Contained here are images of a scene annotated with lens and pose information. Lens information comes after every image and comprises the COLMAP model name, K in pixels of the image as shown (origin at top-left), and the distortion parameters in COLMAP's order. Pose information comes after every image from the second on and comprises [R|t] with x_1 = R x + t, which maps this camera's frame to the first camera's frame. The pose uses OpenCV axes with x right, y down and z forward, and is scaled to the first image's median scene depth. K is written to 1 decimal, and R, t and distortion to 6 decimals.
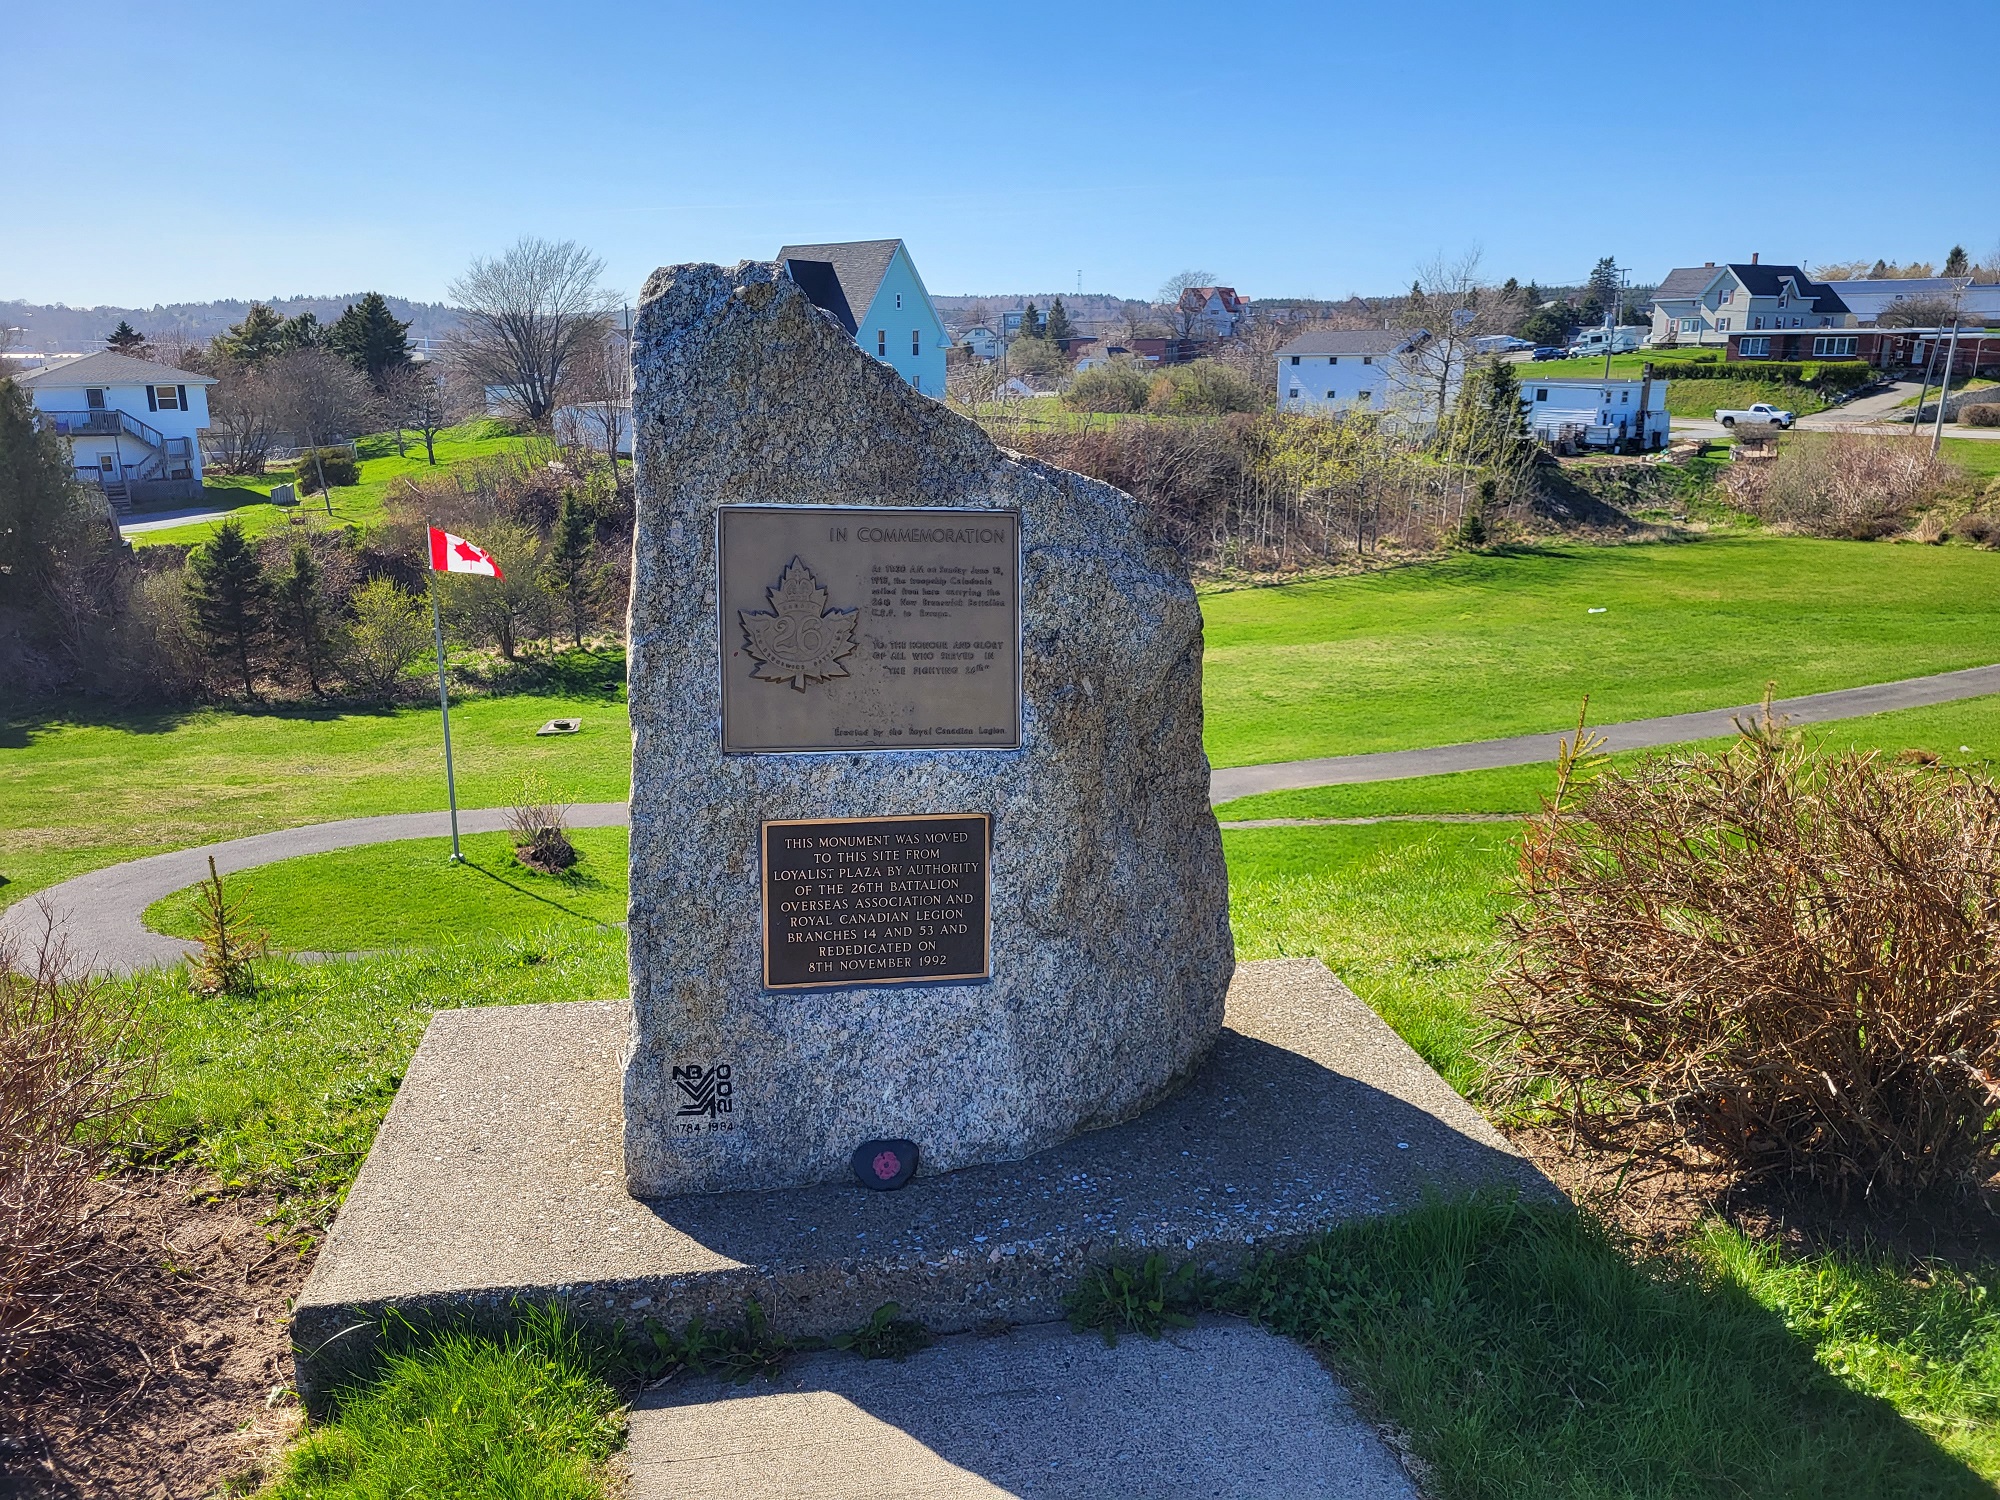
lens RADIAL K [[1528.4, 0, 975.0], [0, 1528.4, 750.0], [0, 0, 1]] dist [0.050771, -0.032343]
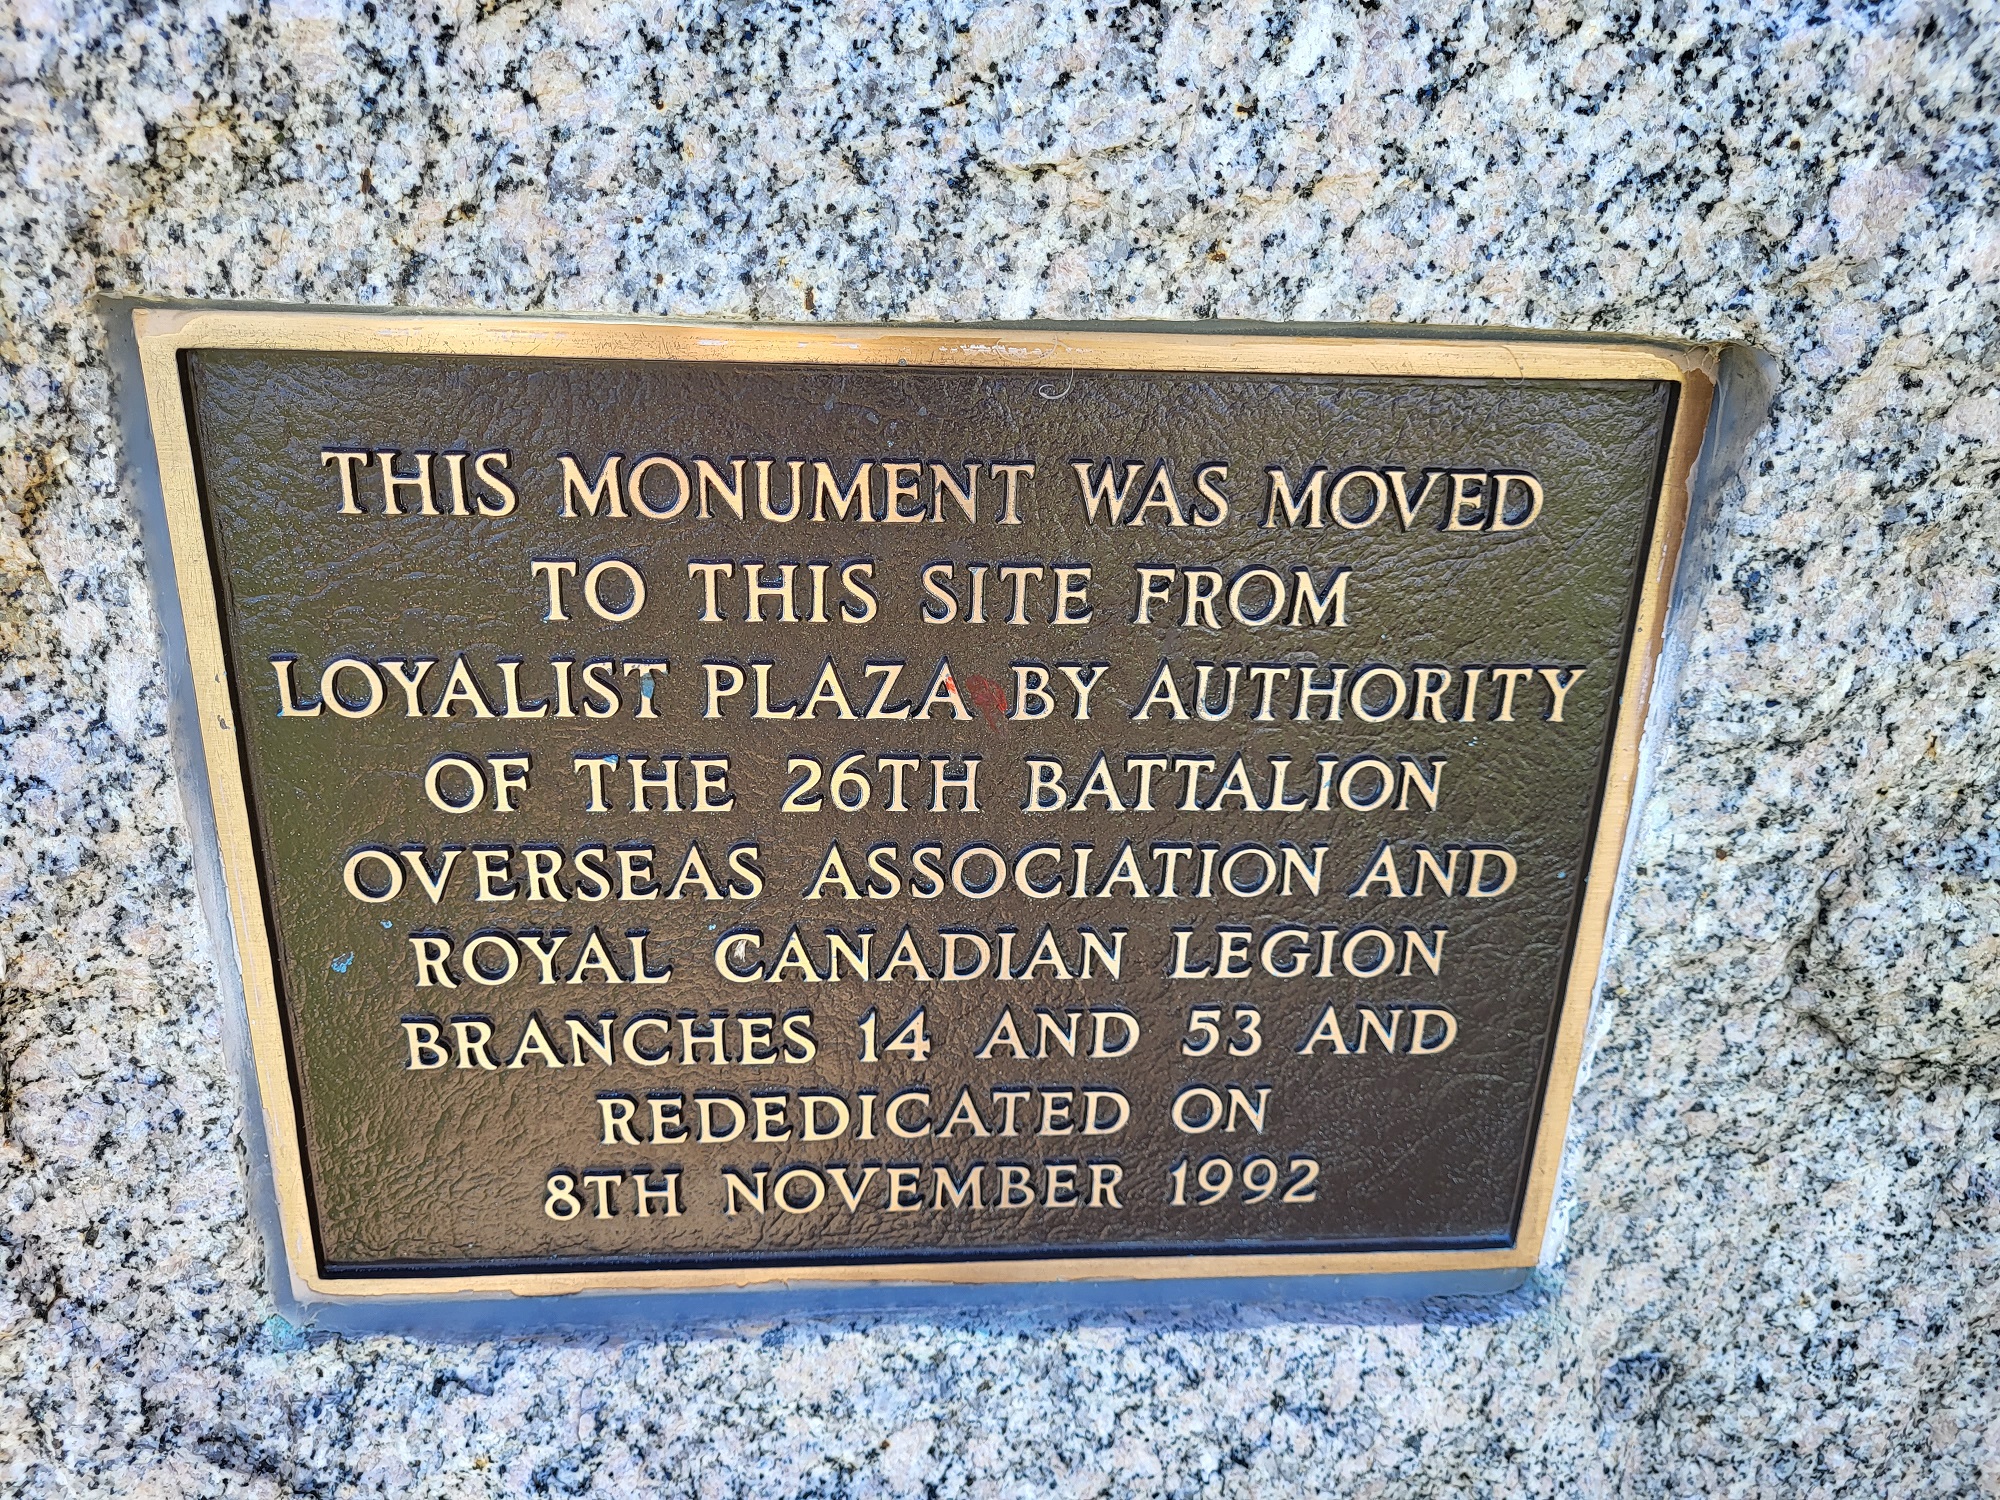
lens RADIAL K [[1516.9, 0, 1000.4], [0, 1516.9, 757.2], [0, 0, 1]] dist [0.049091, -0.038627]
pose [[0.991094, 0.074810, -0.110167, -0.040471], [-0.046749, 0.970093, 0.238187, 0.047892], [0.124692, -0.230916, 0.964951, 0.843177]]
